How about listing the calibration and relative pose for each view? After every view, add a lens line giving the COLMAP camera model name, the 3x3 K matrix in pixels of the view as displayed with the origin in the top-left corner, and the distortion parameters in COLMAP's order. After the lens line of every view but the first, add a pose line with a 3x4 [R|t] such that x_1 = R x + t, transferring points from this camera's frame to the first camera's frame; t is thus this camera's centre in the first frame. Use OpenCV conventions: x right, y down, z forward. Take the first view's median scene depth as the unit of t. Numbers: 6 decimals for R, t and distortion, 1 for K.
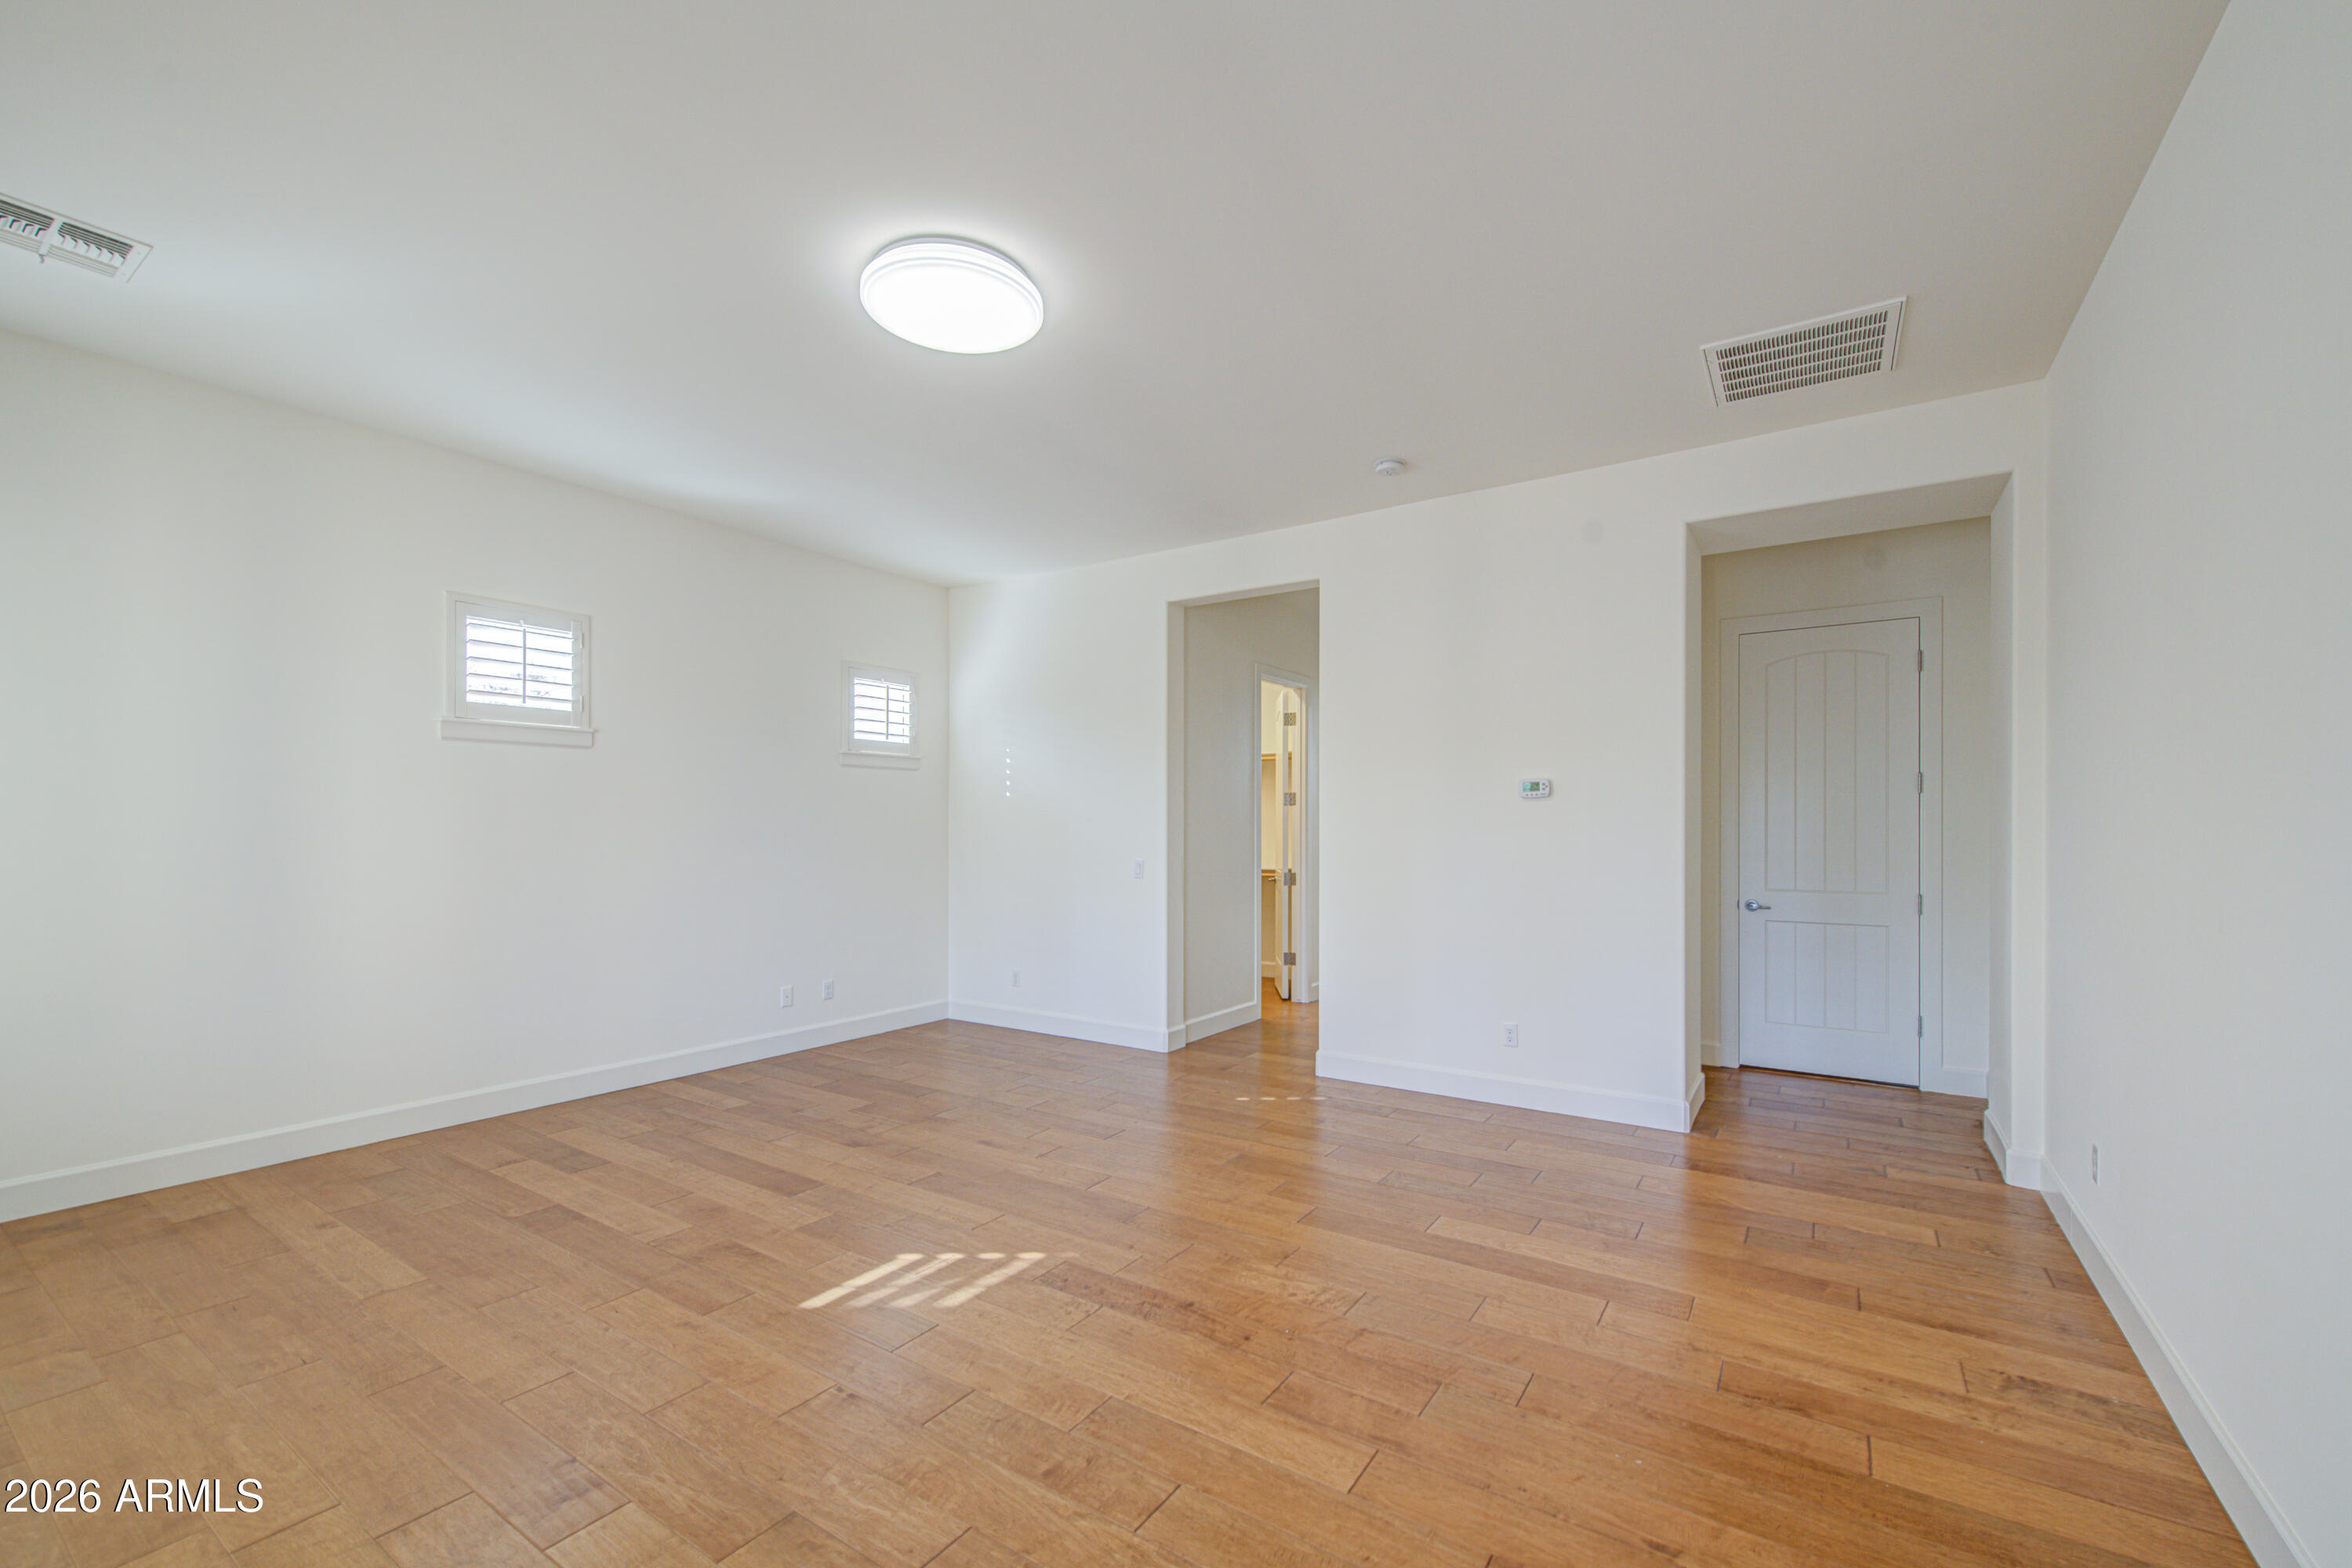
lens RADIAL K [[970.1, 0, 1174.1], [0, 970.1, 822.1], [0, 0, 1]] dist [0.001989, -0.003350]
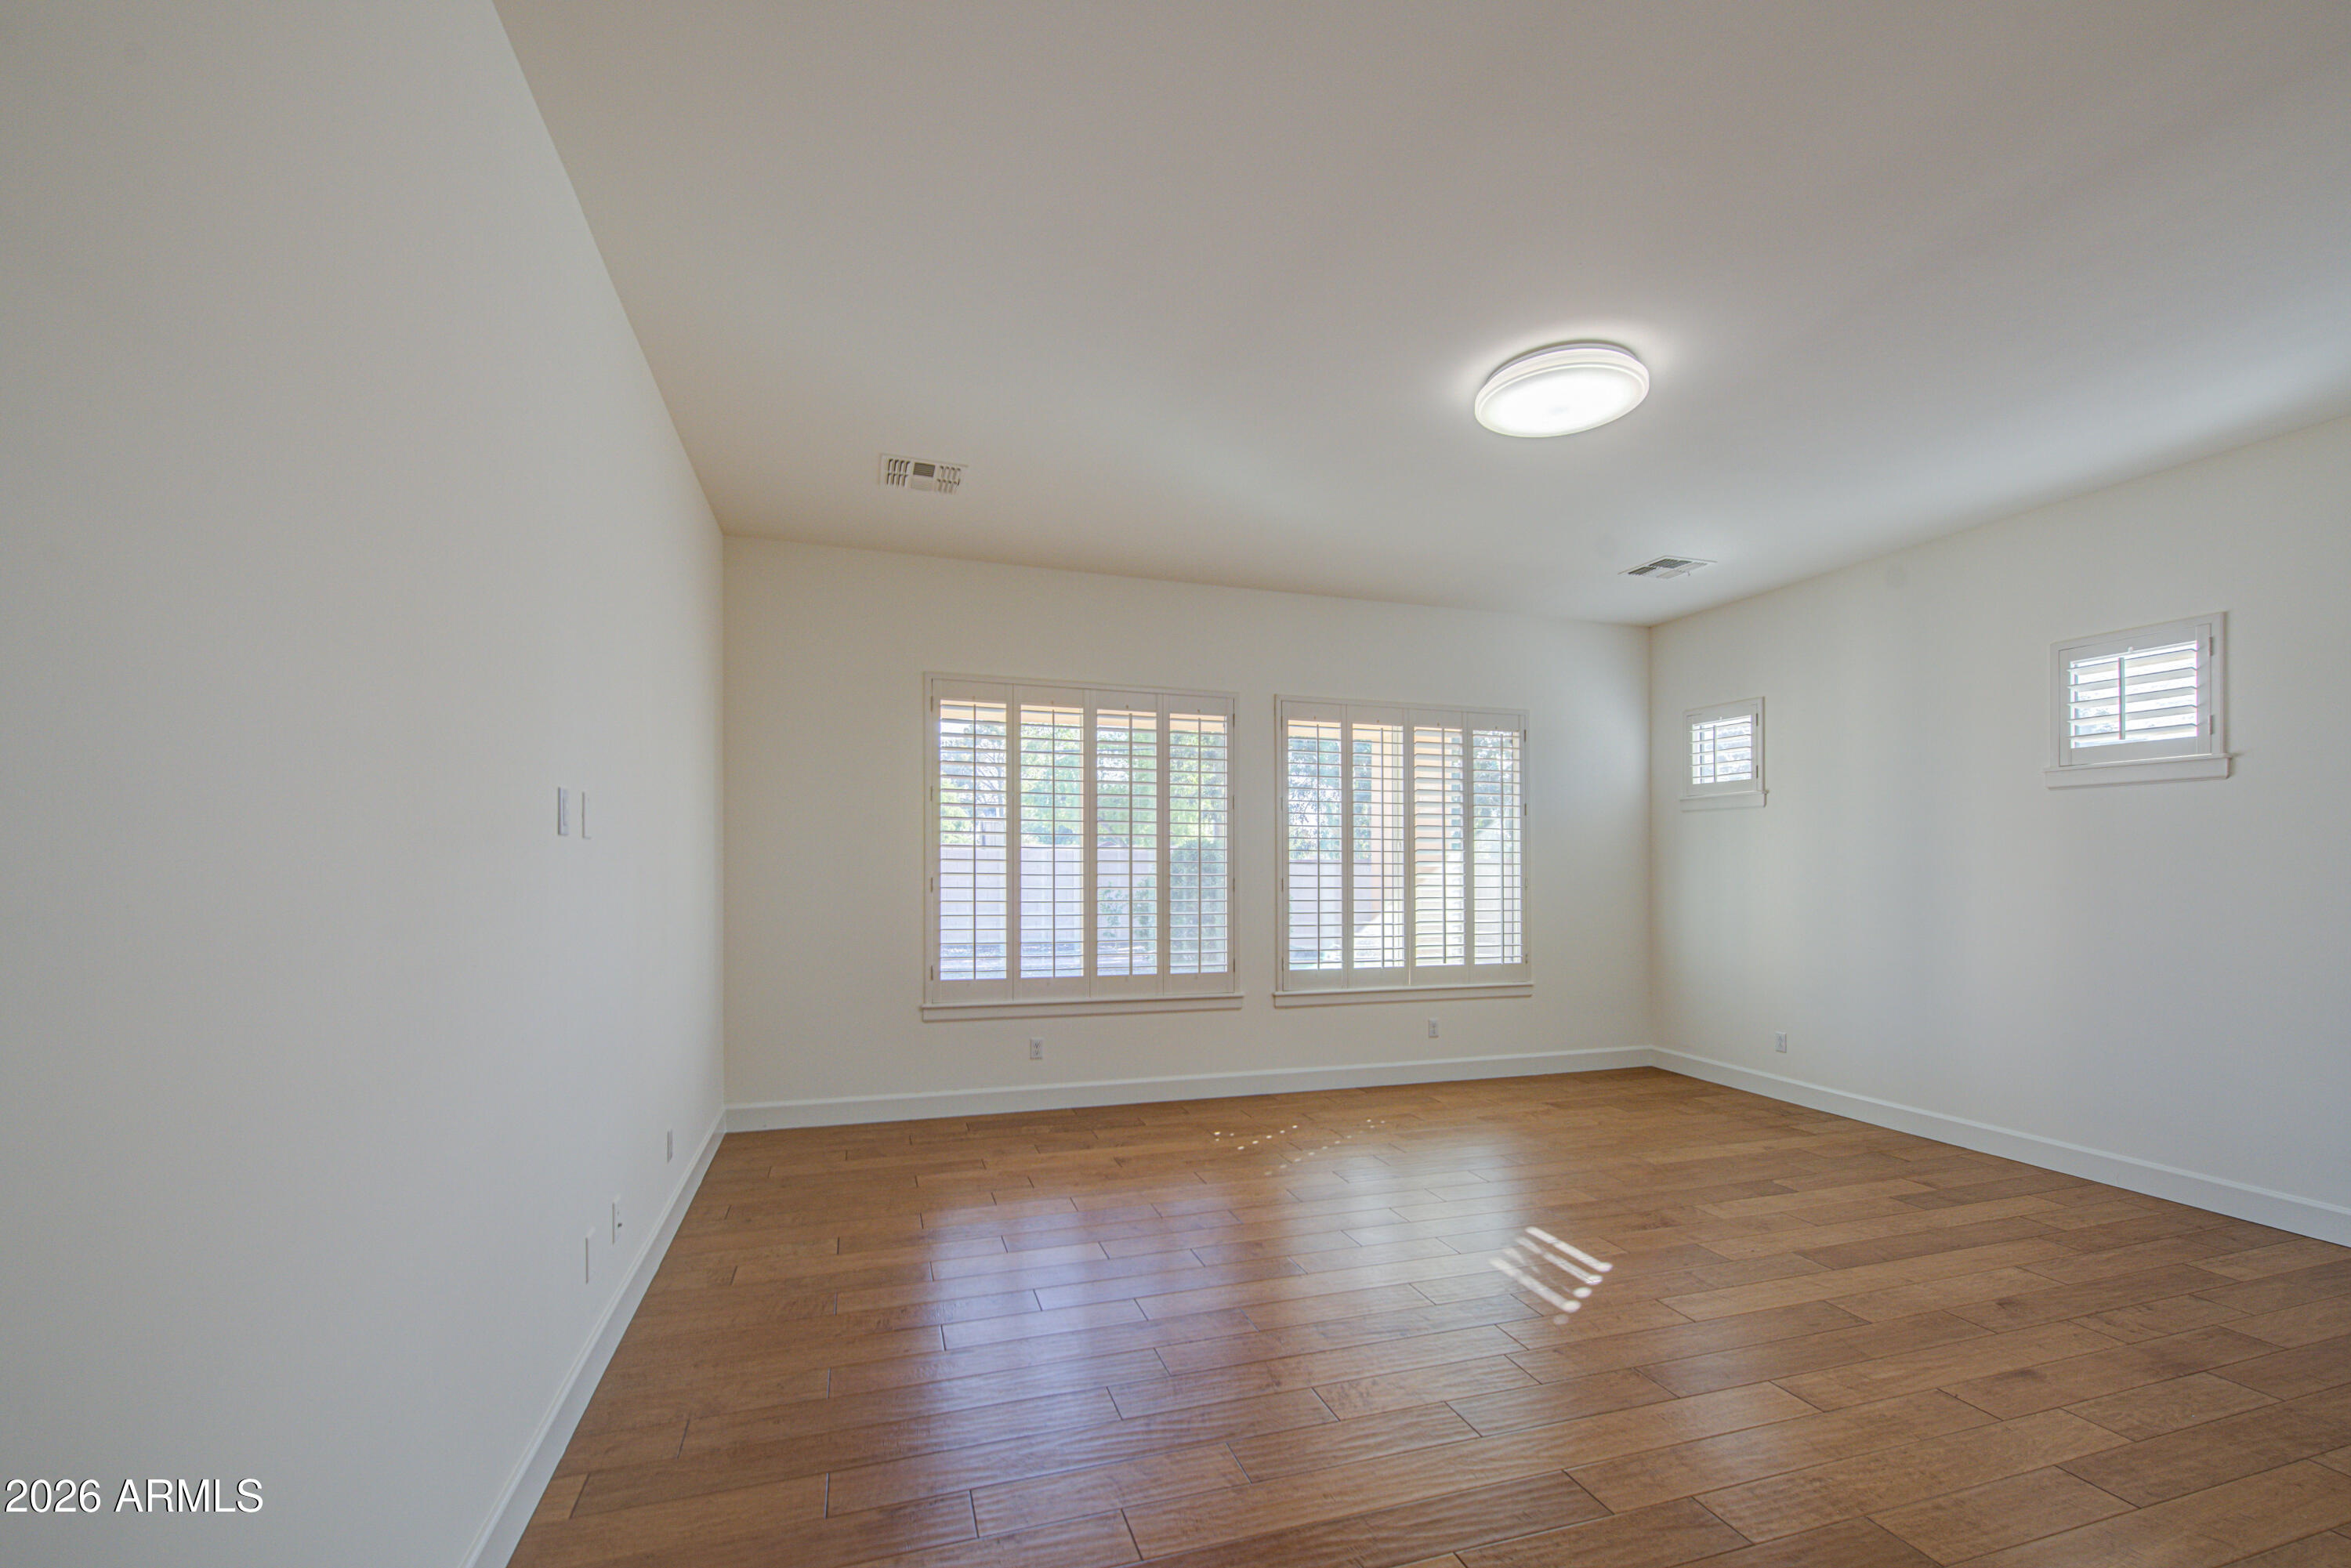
lens RADIAL K [[969.7, 0, 1173.6], [0, 969.7, 822.1], [0, 0, 1]] dist [0.001989, -0.003350]
pose [[-0.614537, -0.041548, -0.787793, 0.739302], [-0.007872, 0.998885, -0.046540, 0.005712], [0.788848, -0.022400, -0.614180, 1.074257]]
